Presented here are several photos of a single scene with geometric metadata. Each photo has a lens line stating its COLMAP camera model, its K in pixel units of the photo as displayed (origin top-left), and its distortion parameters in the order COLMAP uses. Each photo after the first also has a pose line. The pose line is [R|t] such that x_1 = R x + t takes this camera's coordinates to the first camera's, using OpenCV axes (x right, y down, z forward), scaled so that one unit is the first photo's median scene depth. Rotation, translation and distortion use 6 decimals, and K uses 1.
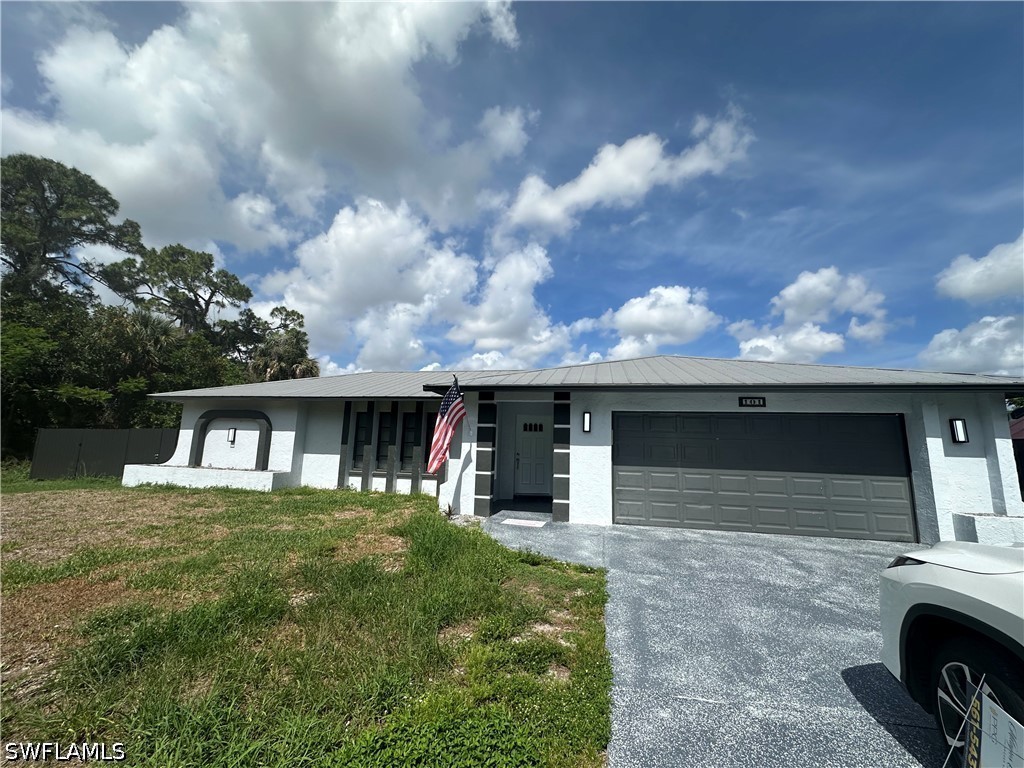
lens RADIAL K [[410.9, 0, 519.1], [0, 410.9, 376.1], [0, 0, 1]] dist [-0.002189, 0.000337]
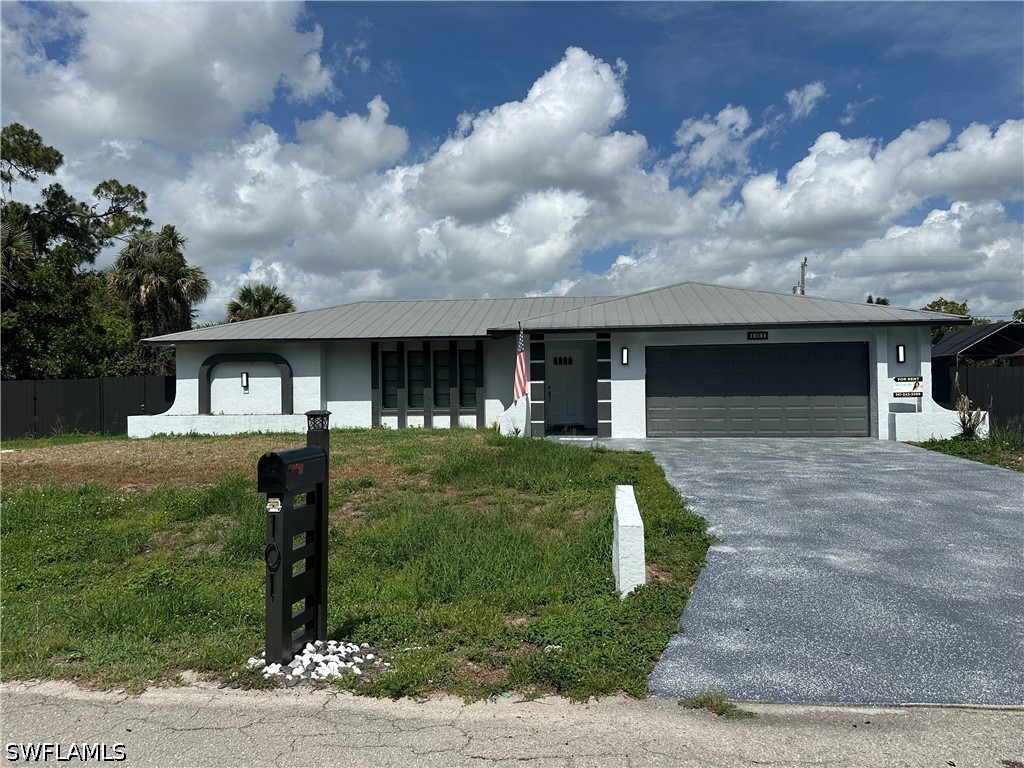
lens RADIAL K [[718.5, 0, 514.2], [0, 718.5, 393.1], [0, 0, 1]] dist [0.063609, -0.071419]
pose [[0.996046, -0.040836, 0.078902, -0.225674], [0.025959, 0.983119, 0.181118, -0.118049], [-0.084966, -0.178354, 0.980291, -0.721798]]
